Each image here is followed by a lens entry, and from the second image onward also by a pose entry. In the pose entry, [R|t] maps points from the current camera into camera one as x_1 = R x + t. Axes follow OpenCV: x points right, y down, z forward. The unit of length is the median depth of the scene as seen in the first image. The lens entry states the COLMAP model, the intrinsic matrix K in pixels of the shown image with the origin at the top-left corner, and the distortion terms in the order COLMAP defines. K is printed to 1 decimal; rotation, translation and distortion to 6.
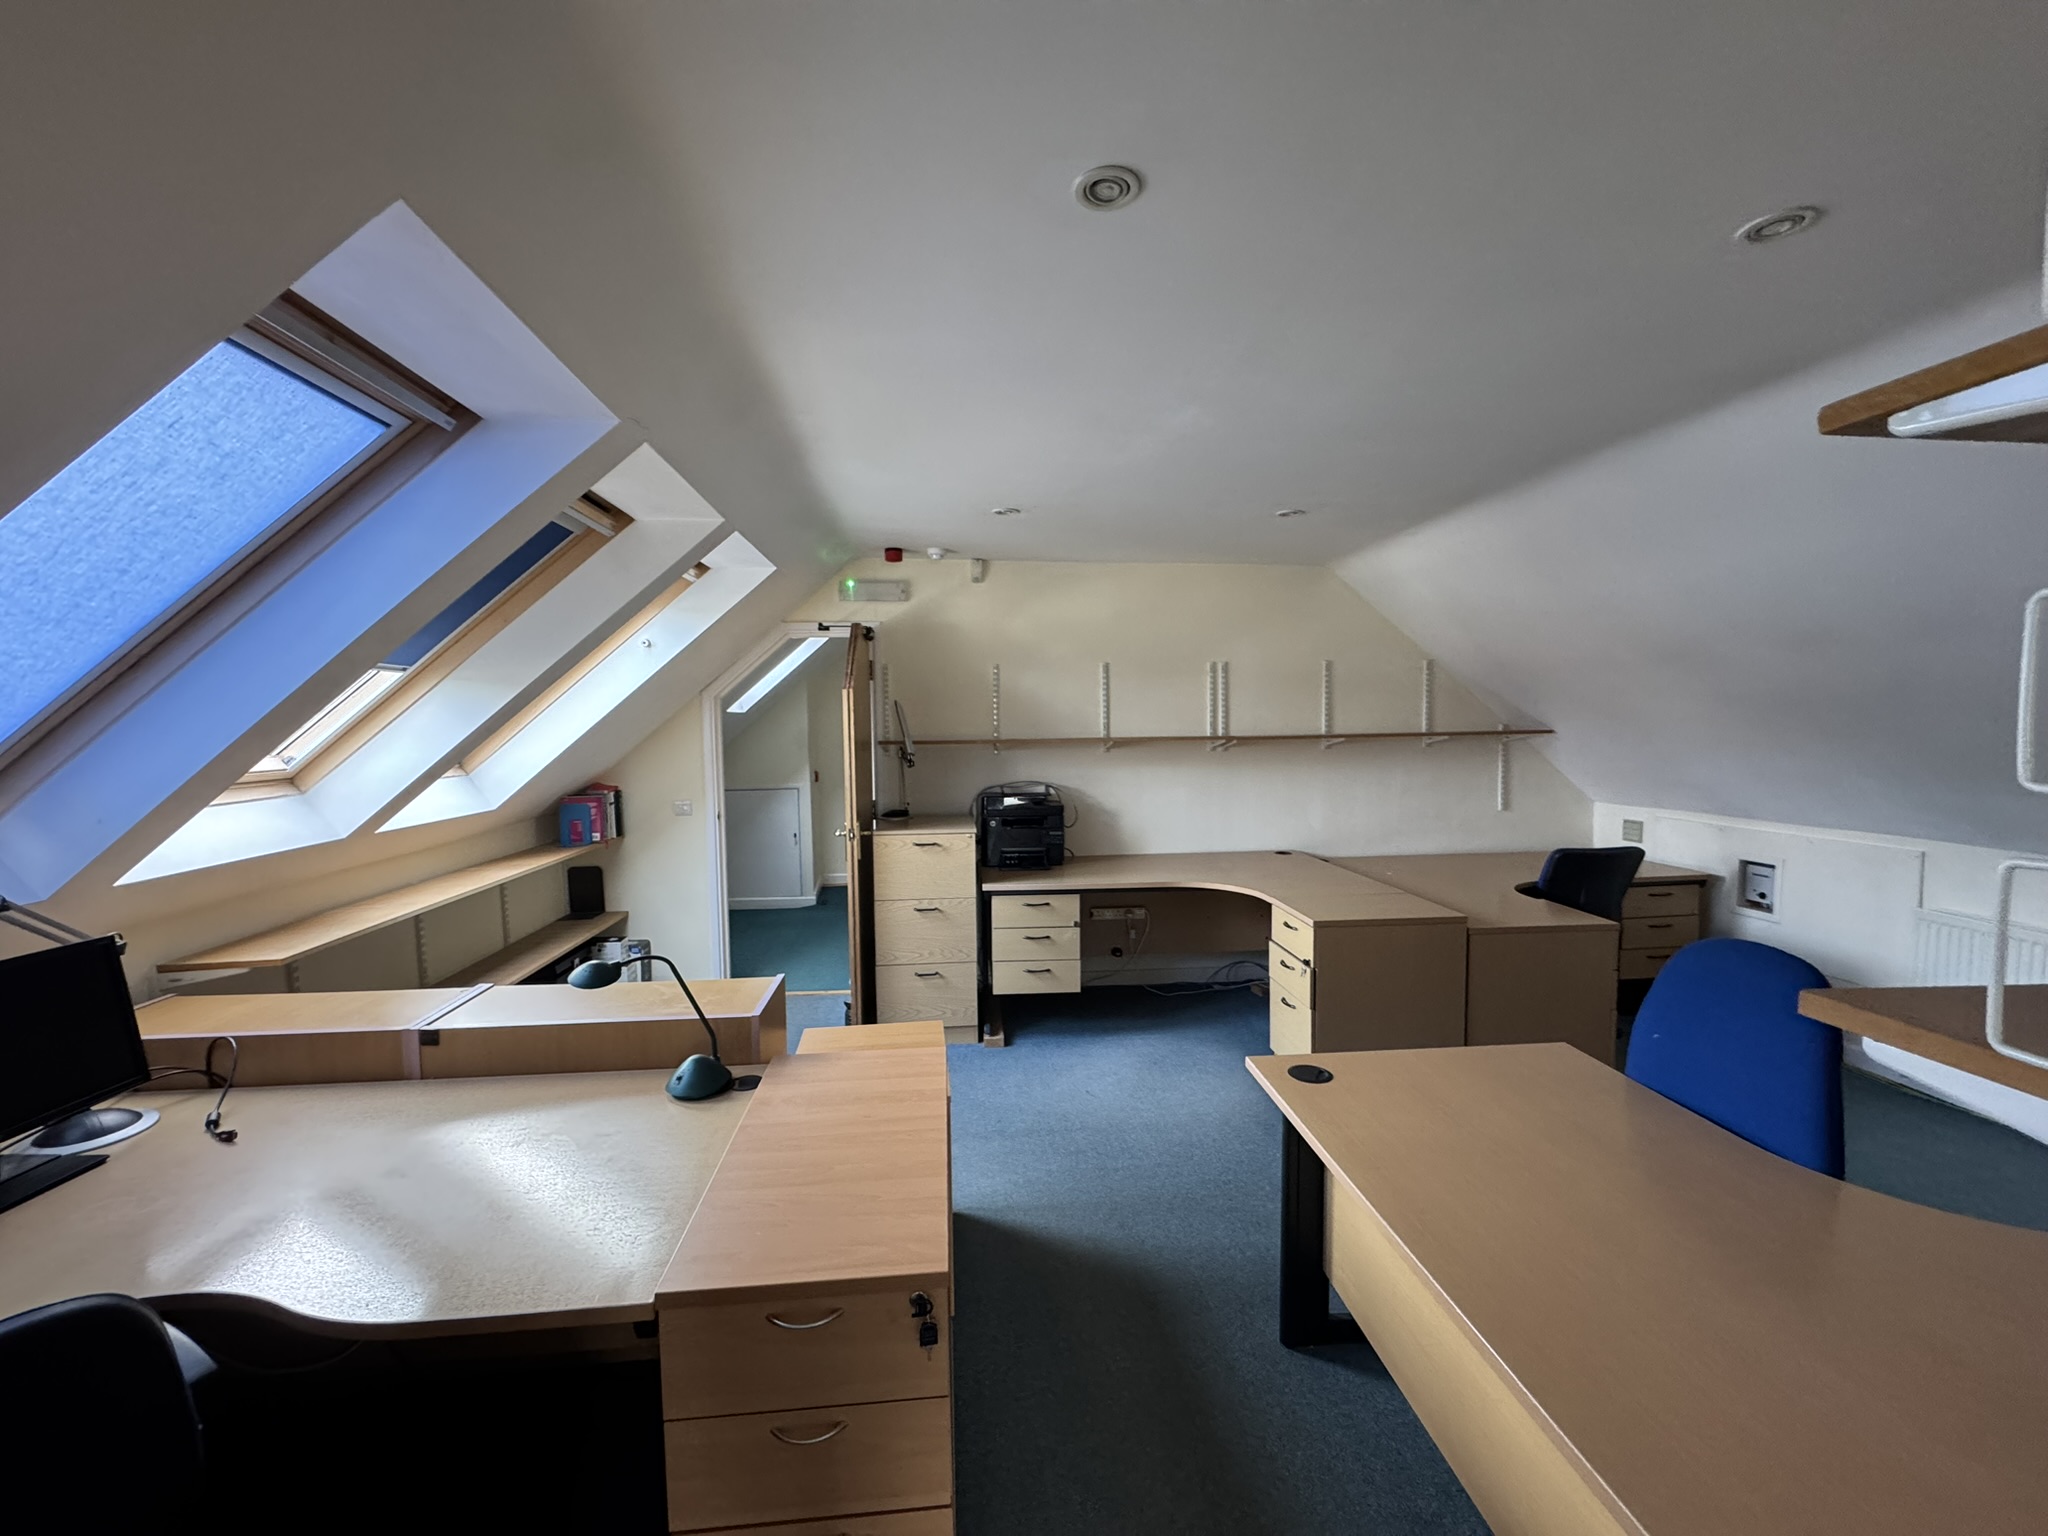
lens RADIAL K [[819.1, 0, 1024.0], [0, 819.1, 768.0], [0, 0, 1]] dist [0.000214, 0.000235]
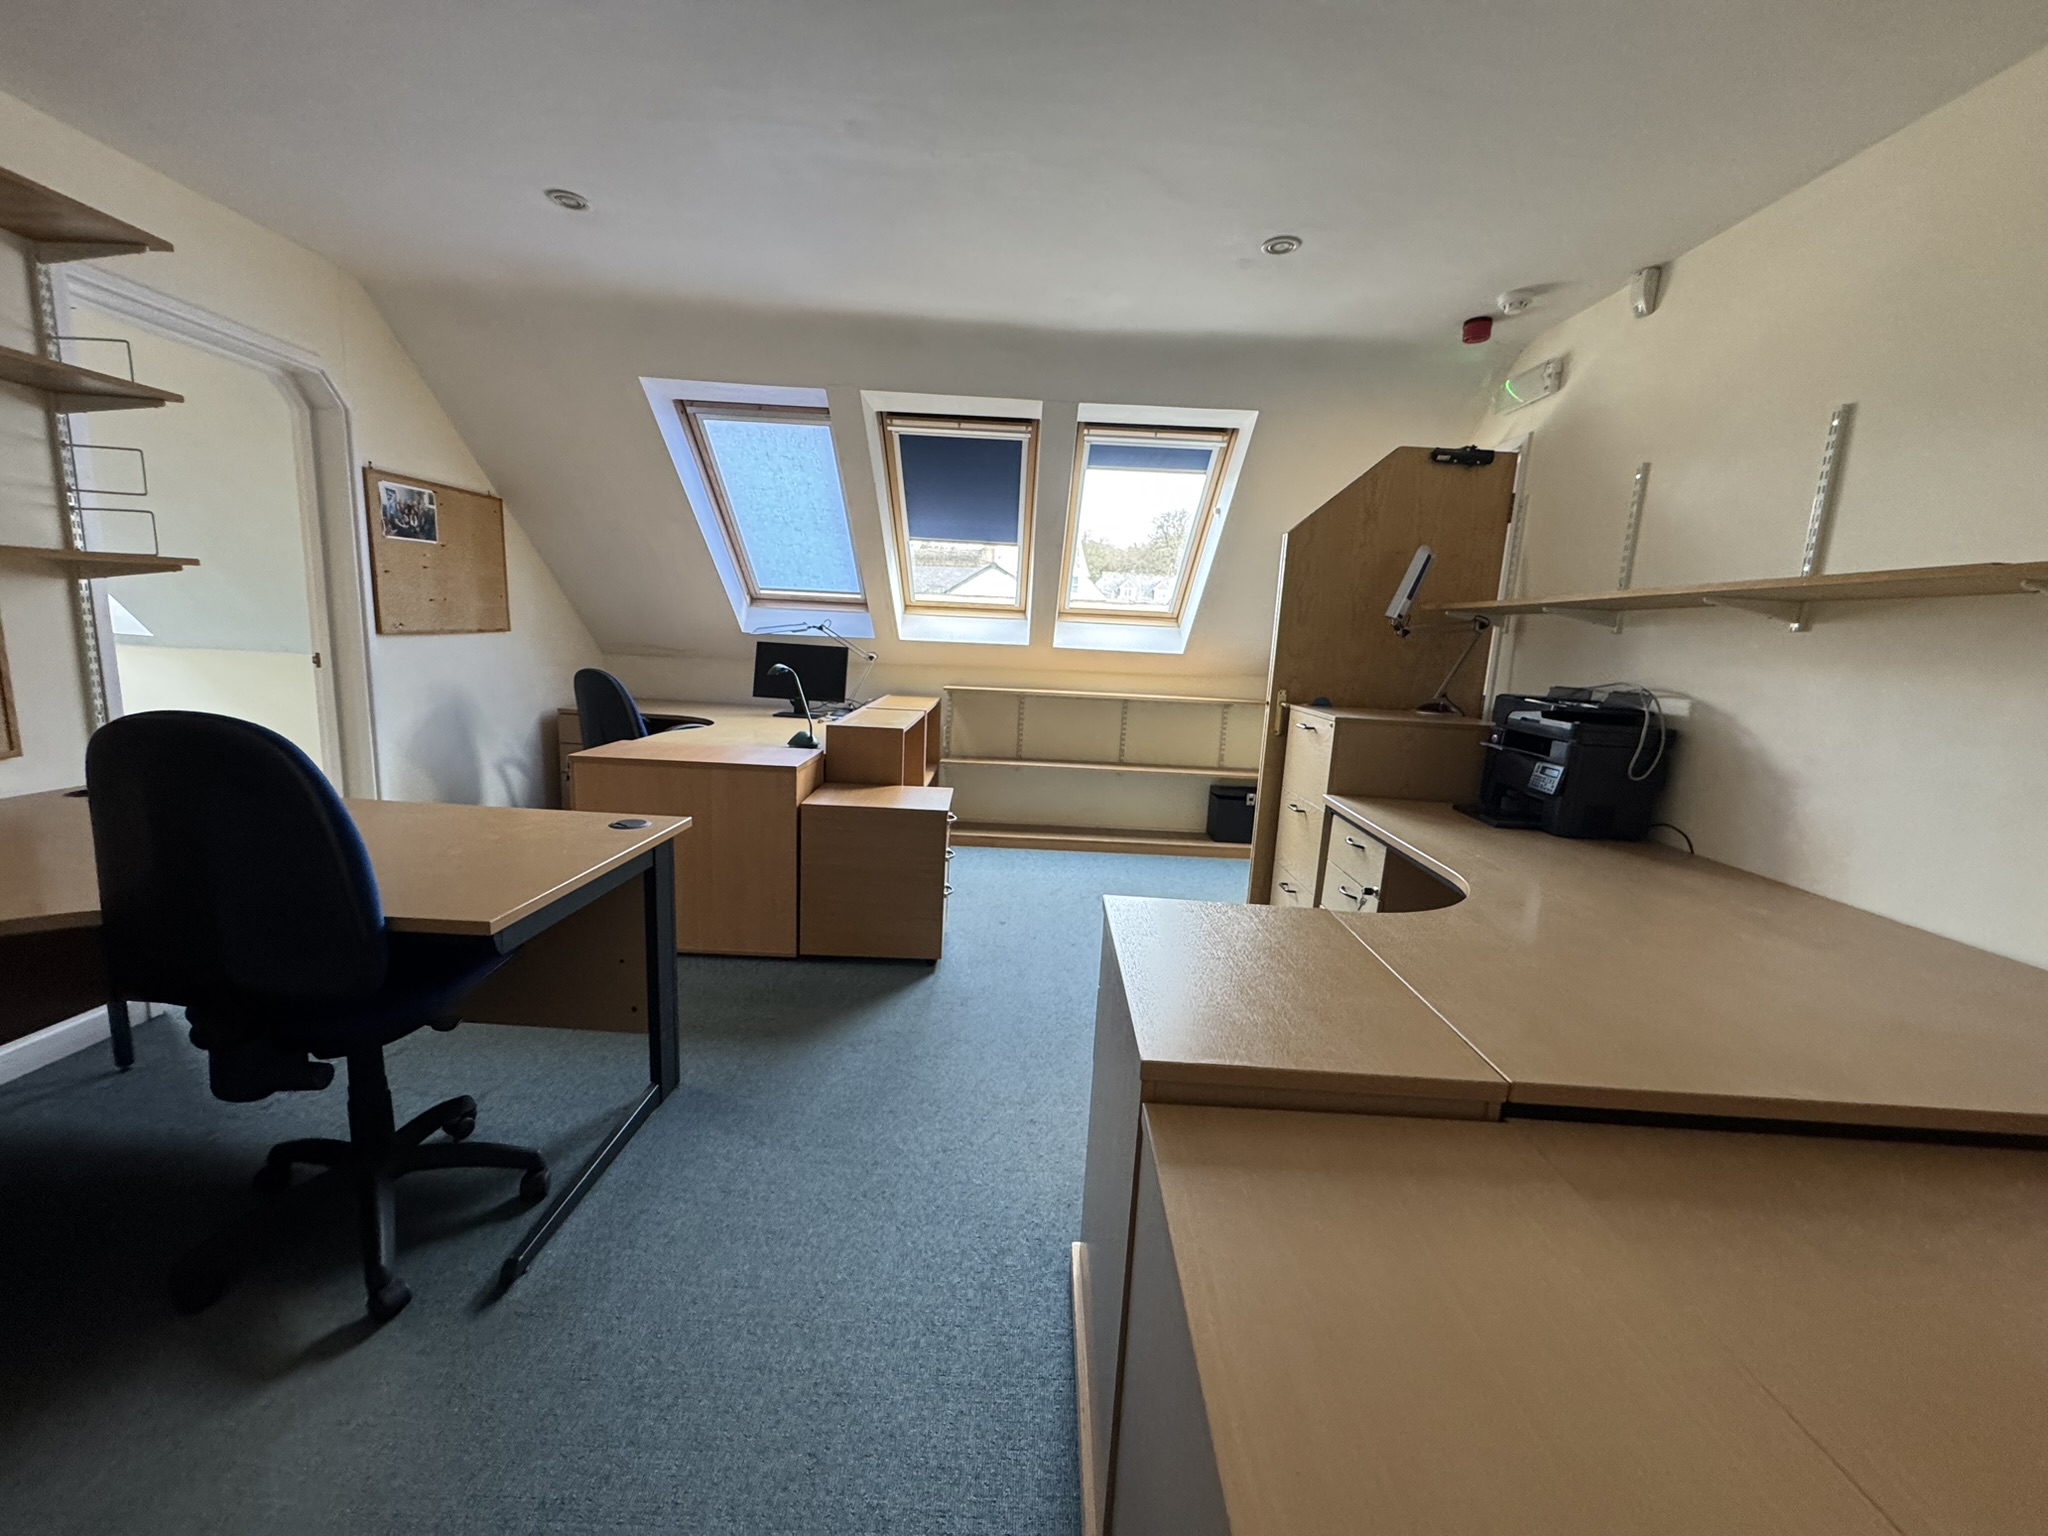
lens RADIAL K [[819.1, 0, 1024.0], [0, 819.1, 768.0], [0, 0, 1]] dist [0.000214, 0.000235]
pose [[-0.100867, 0.166948, -0.980793, 0.574316], [-0.105749, 0.978437, 0.177423, 0.016791], [0.989264, 0.121614, -0.081037, 0.667610]]
